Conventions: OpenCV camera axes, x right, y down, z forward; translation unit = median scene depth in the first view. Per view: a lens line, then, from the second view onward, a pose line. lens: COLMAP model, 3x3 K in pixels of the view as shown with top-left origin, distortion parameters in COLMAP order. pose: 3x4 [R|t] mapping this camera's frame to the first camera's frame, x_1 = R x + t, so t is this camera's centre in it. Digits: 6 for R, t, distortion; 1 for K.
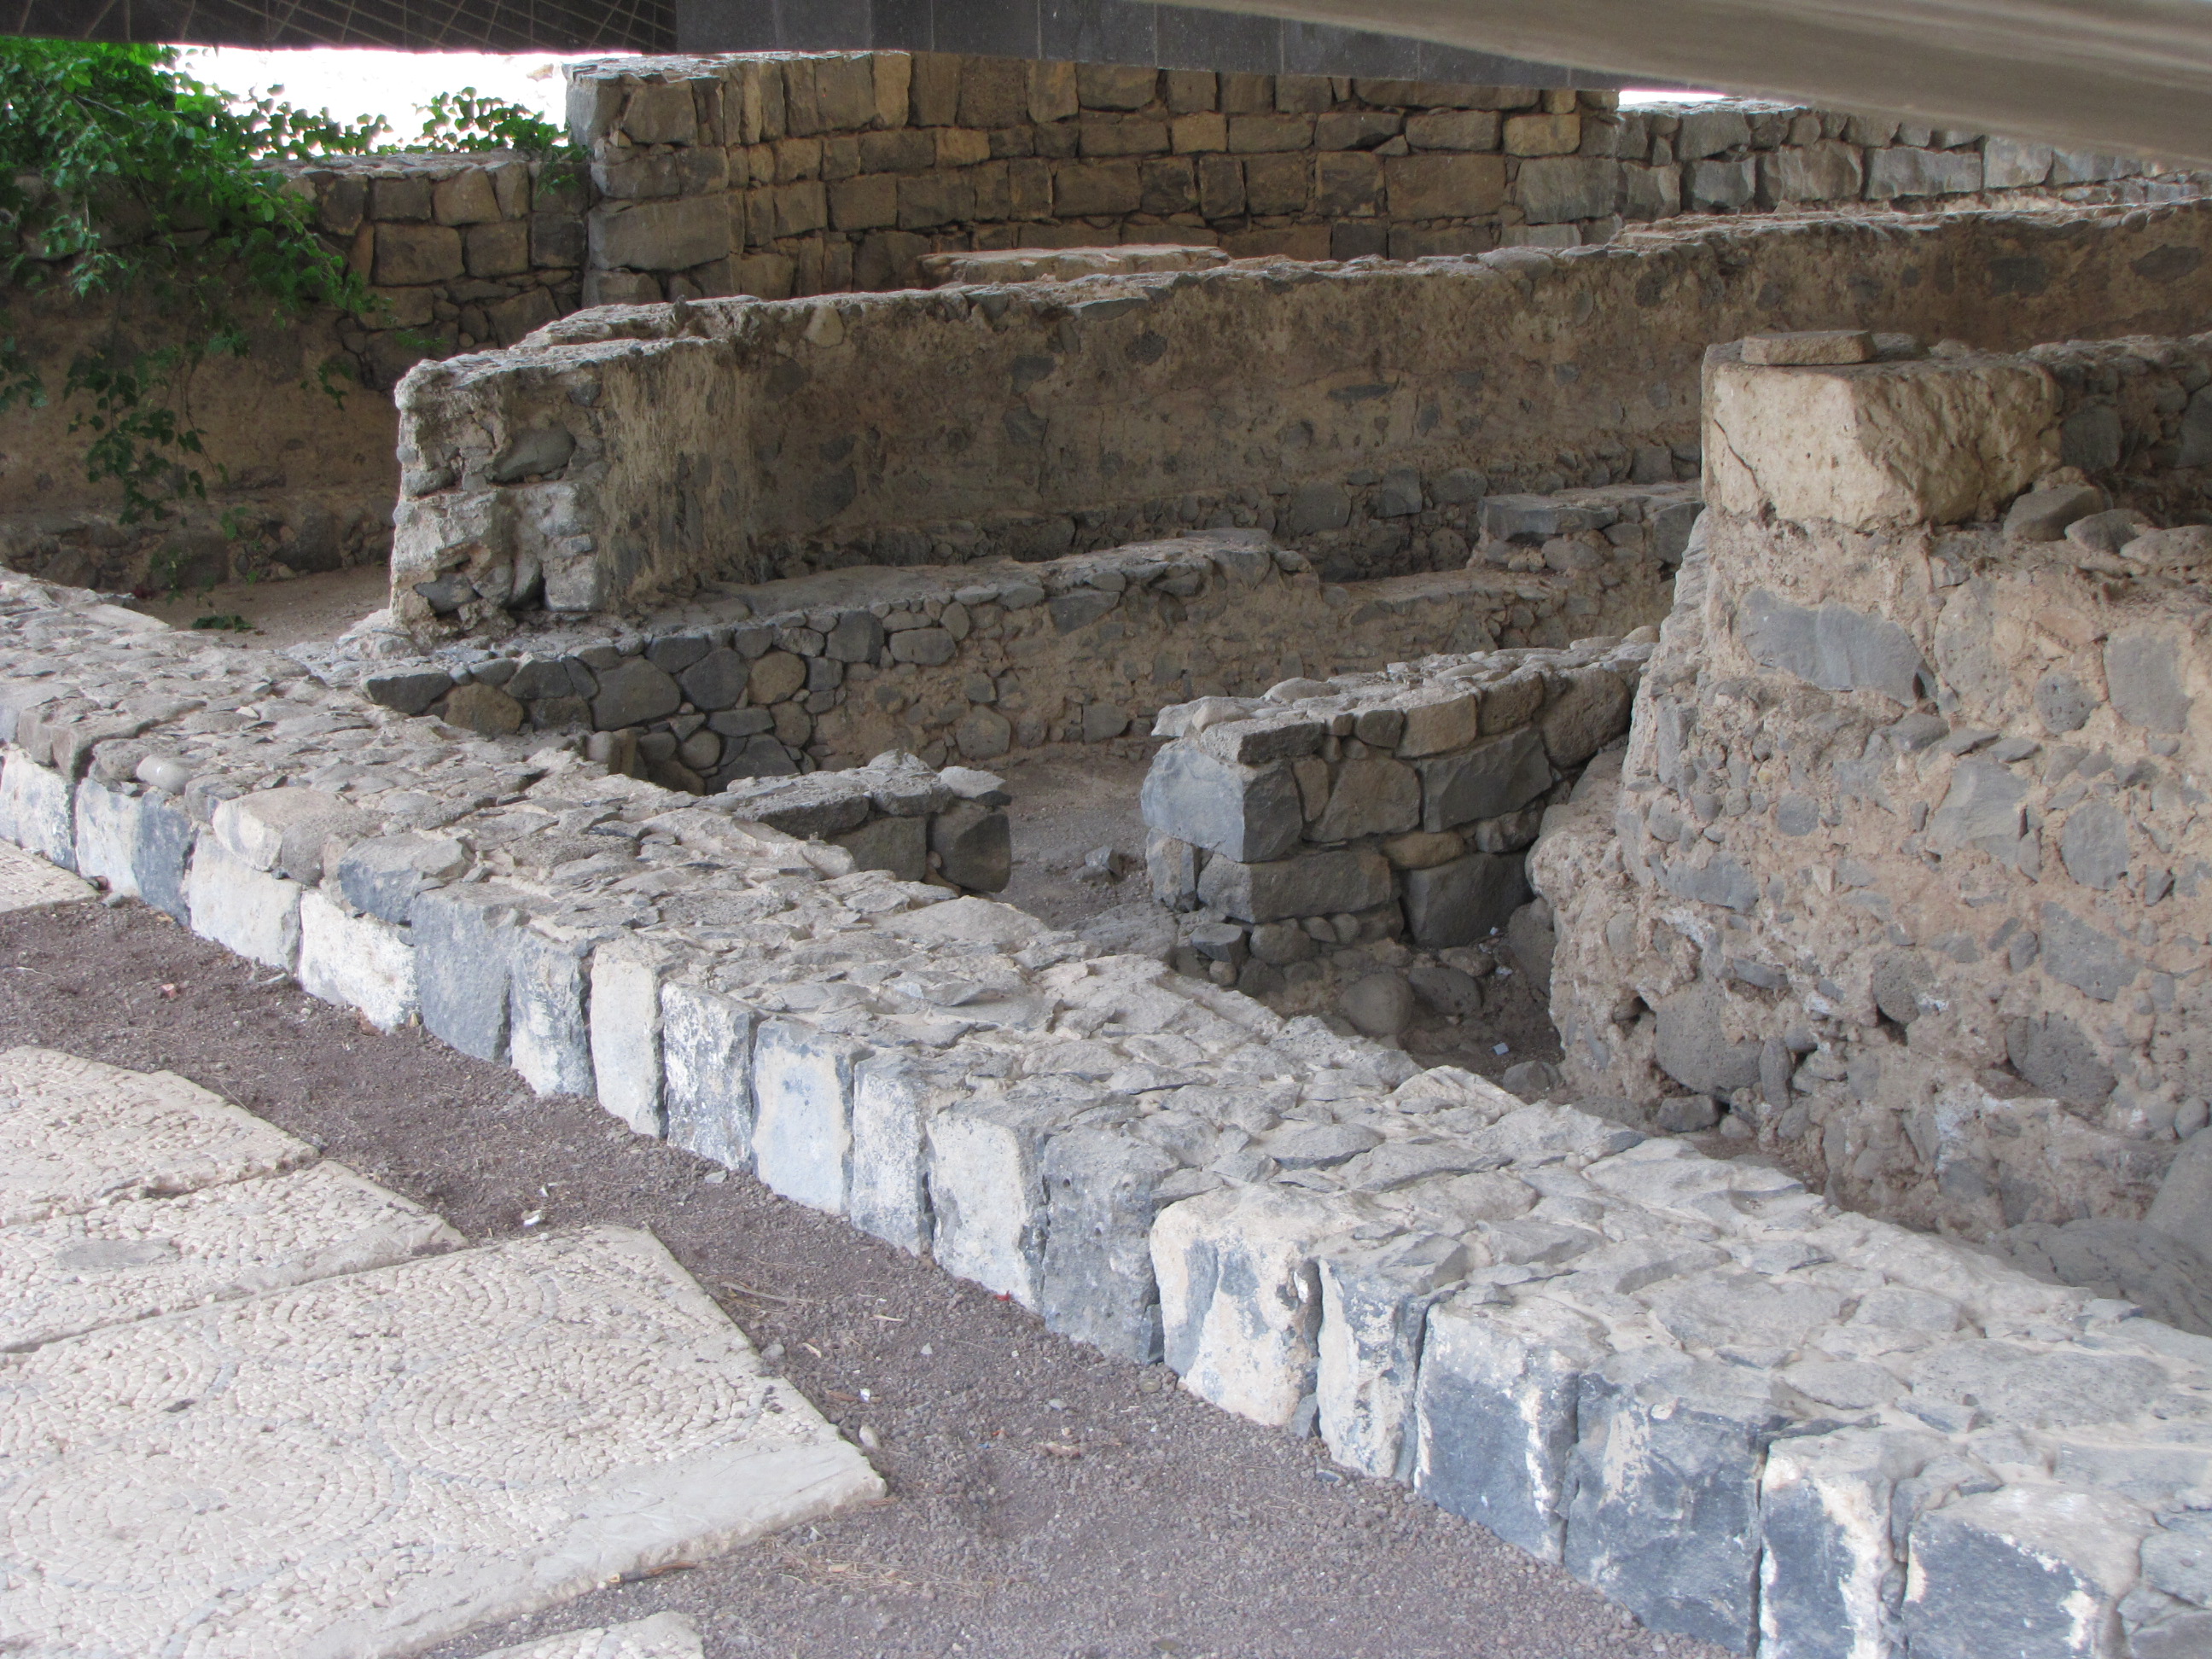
lens RADIAL K [[4331.6, 0, 1106.0], [0, 4331.6, 829.5], [0, 0, 1]] dist [0.123659, -0.031512]
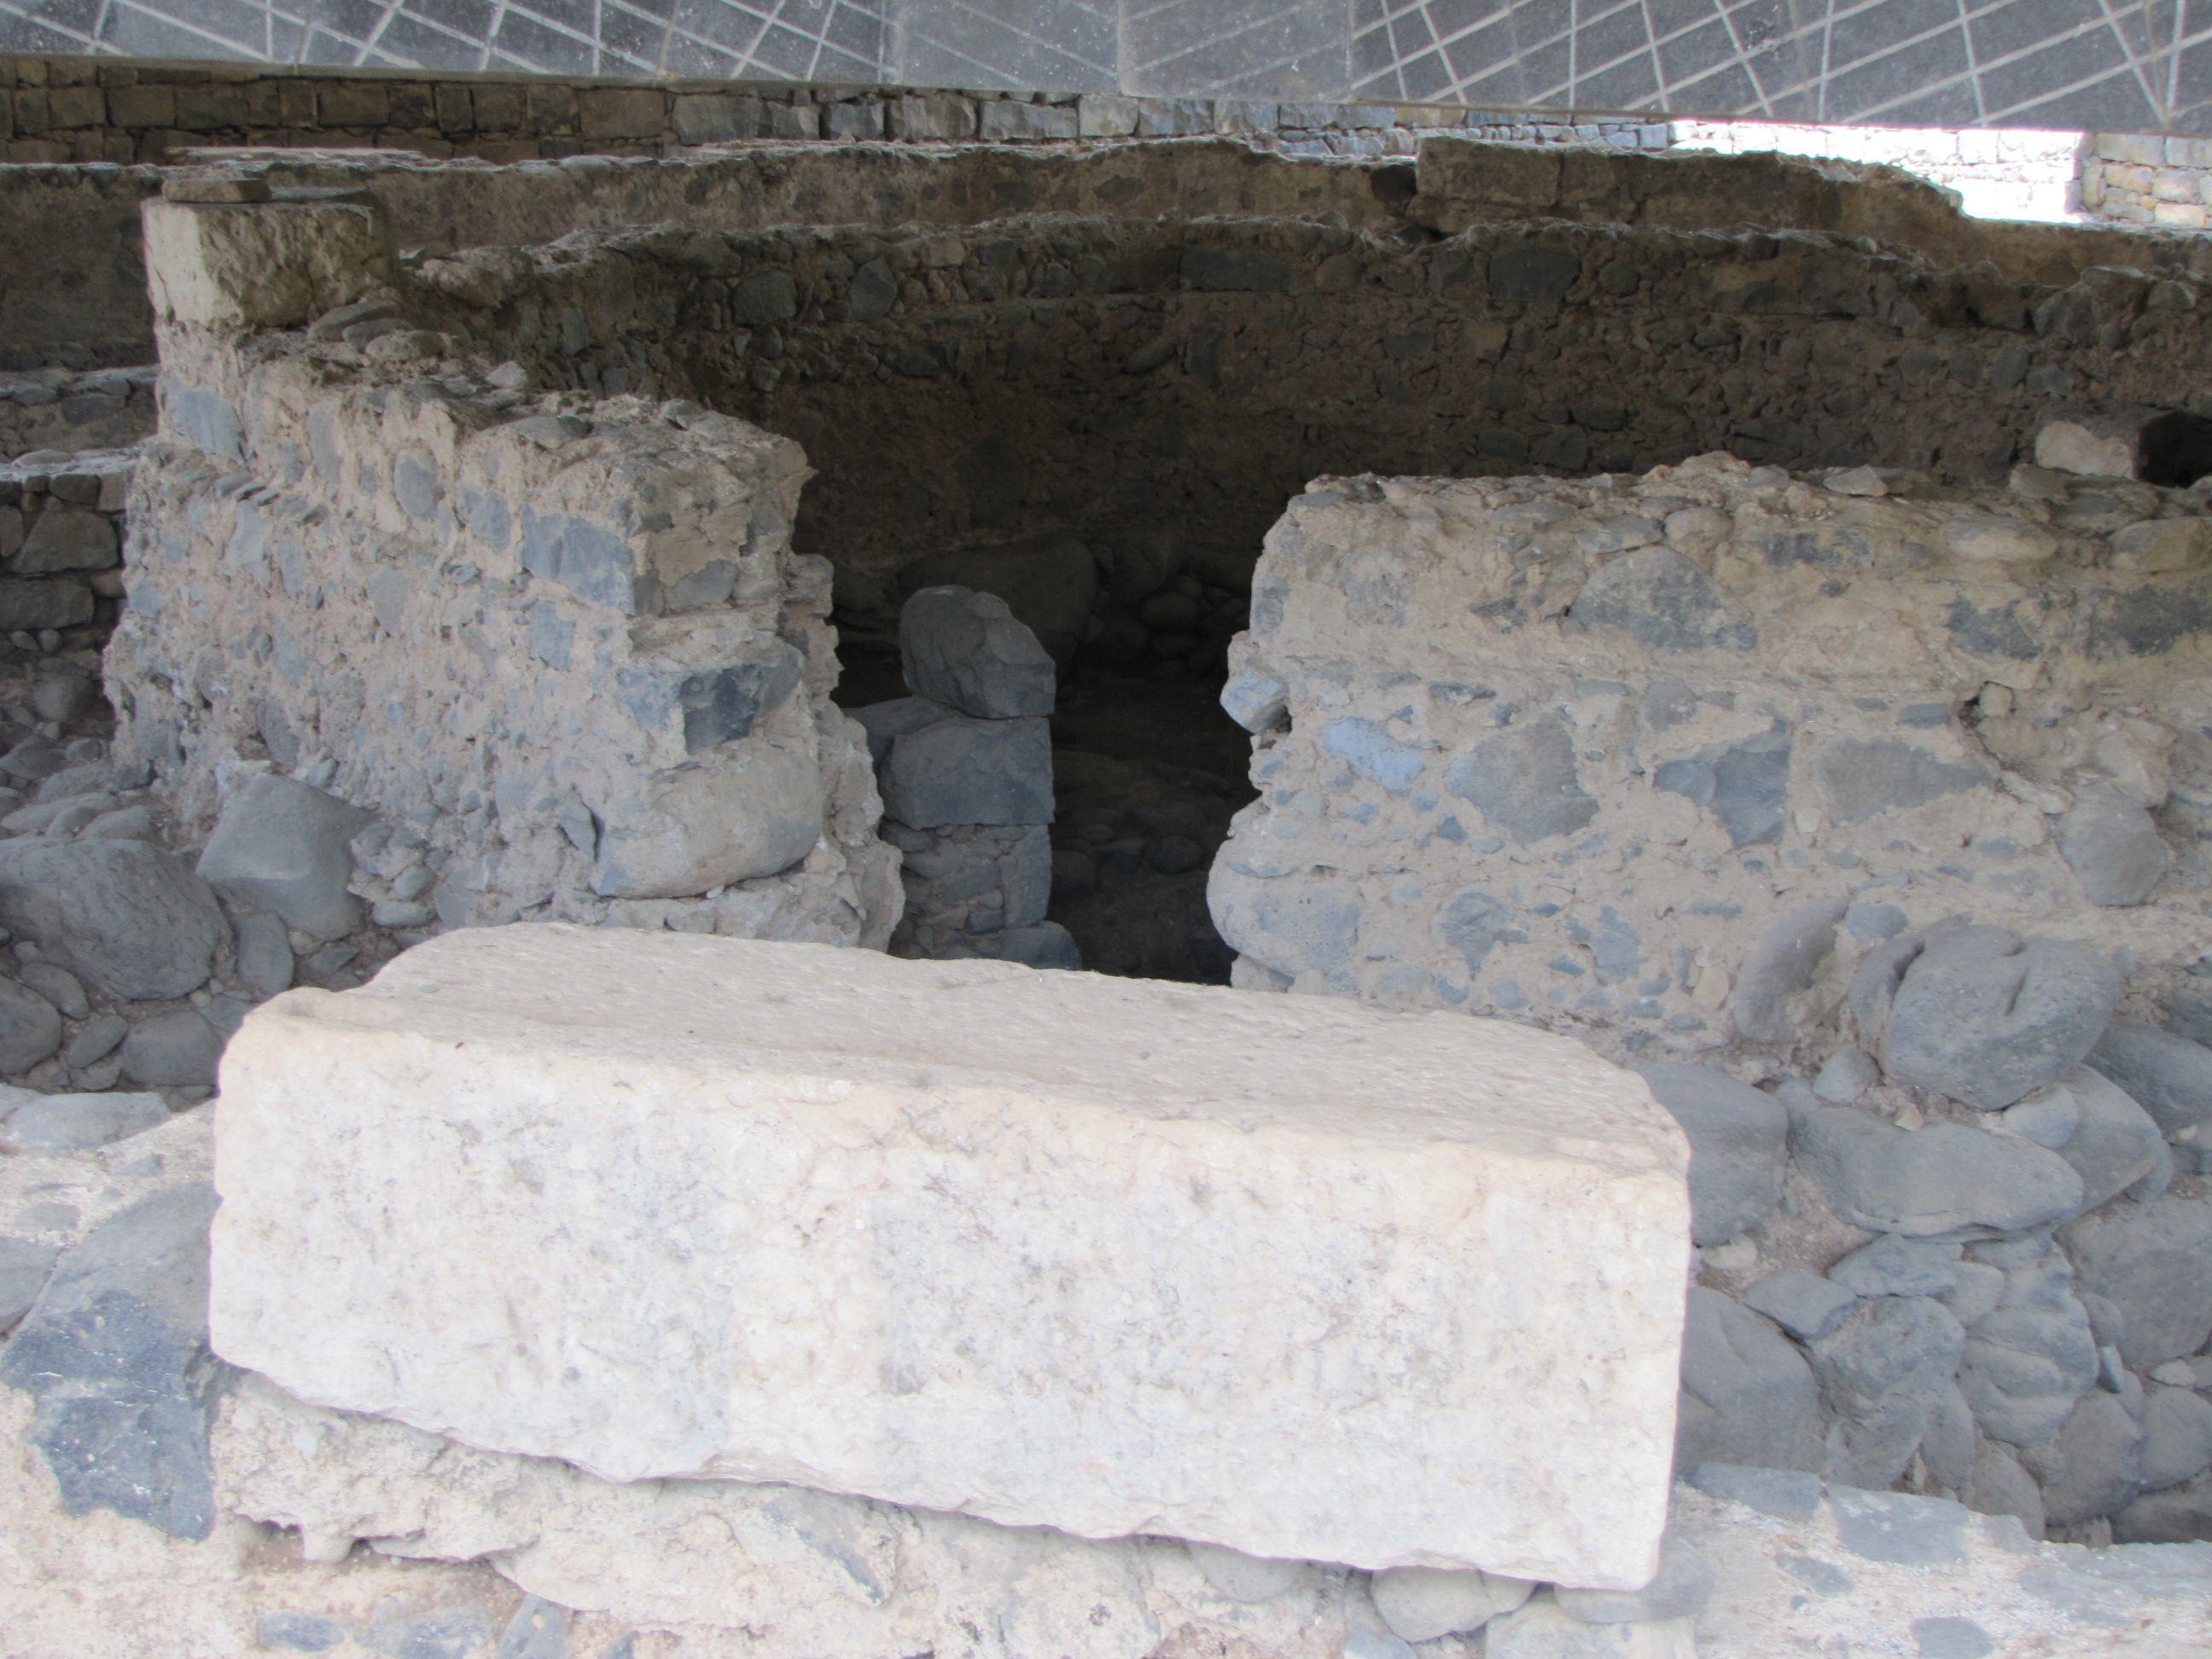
lens RADIAL K [[3213.0, 0, 1168.2], [0, 3213.0, 823.5], [0, 0, 1]] dist [-0.035093, 0.349051]
pose [[0.998492, 0.022549, 0.050056, 0.222282], [-0.025315, 0.998147, 0.055340, 0.010073], [-0.048715, -0.056523, 0.997212, 0.007425]]
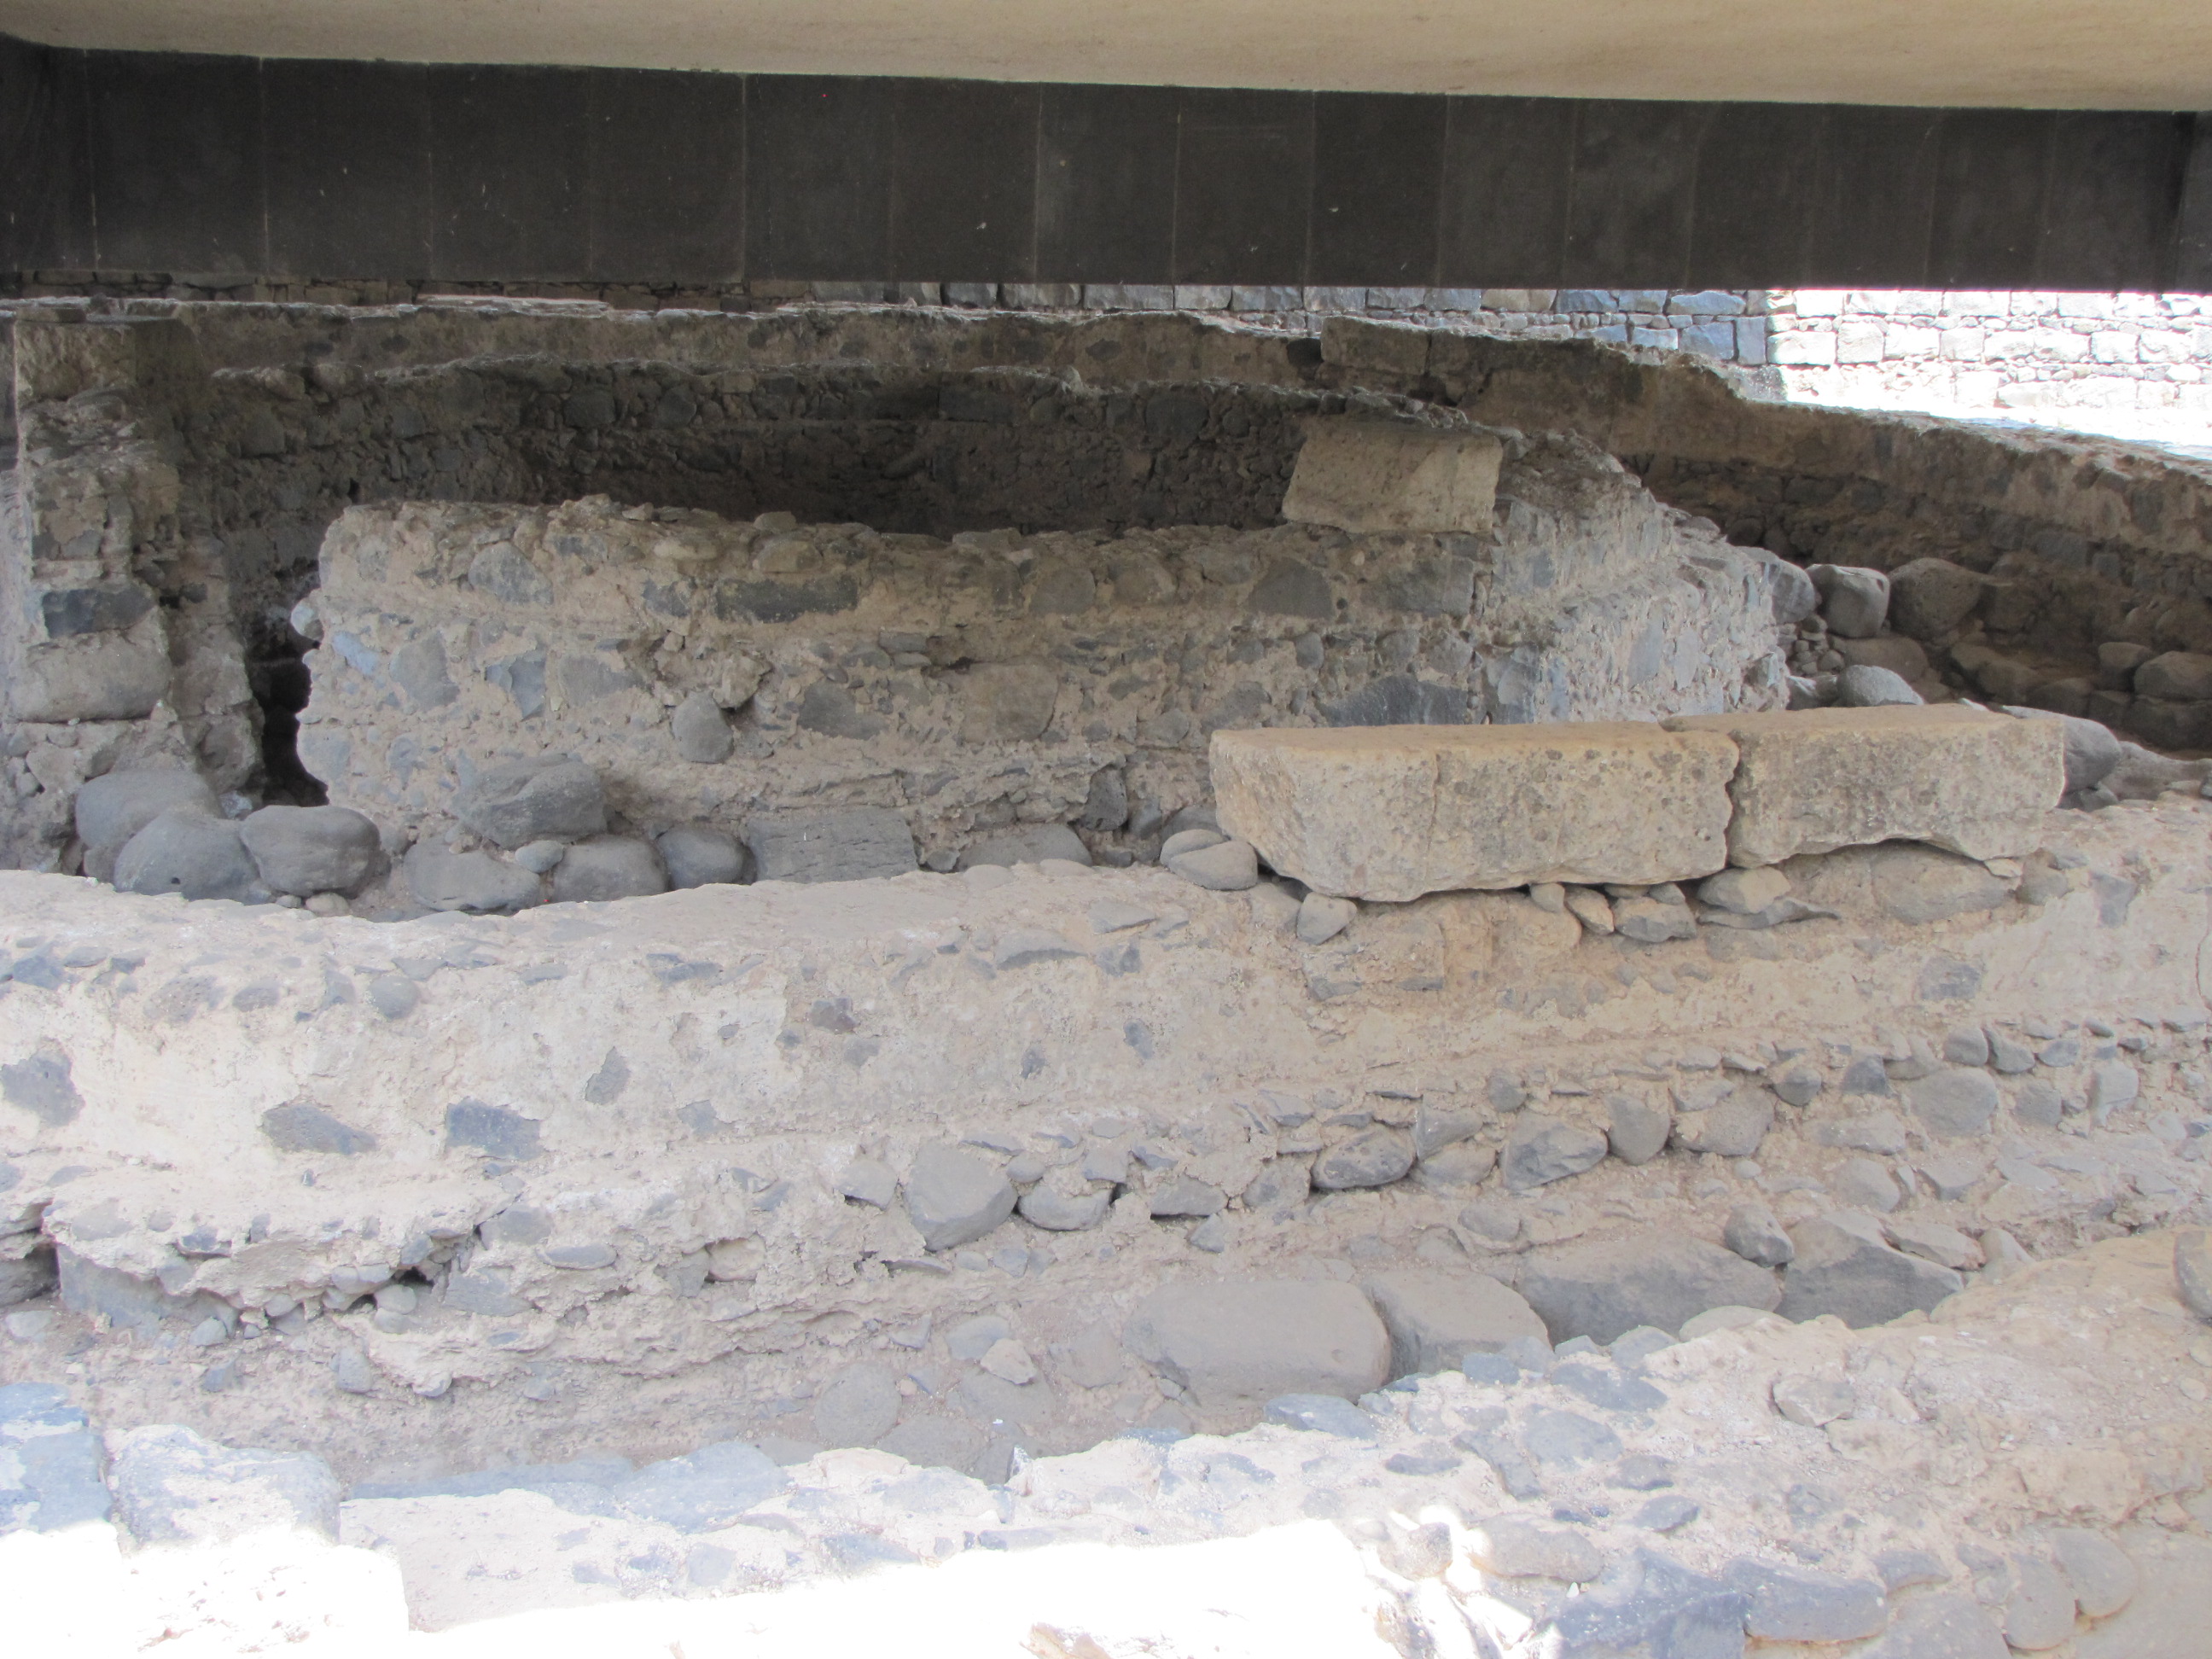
lens RADIAL K [[3213.0, 0, 1168.2], [0, 3213.0, 823.5], [0, 0, 1]] dist [-0.035093, 0.349051]
pose [[0.972697, 0.099829, -0.209511, 0.570766], [-0.097907, 0.995003, 0.019554, 0.027883], [0.210417, 0.001492, 0.977611, -0.222858]]
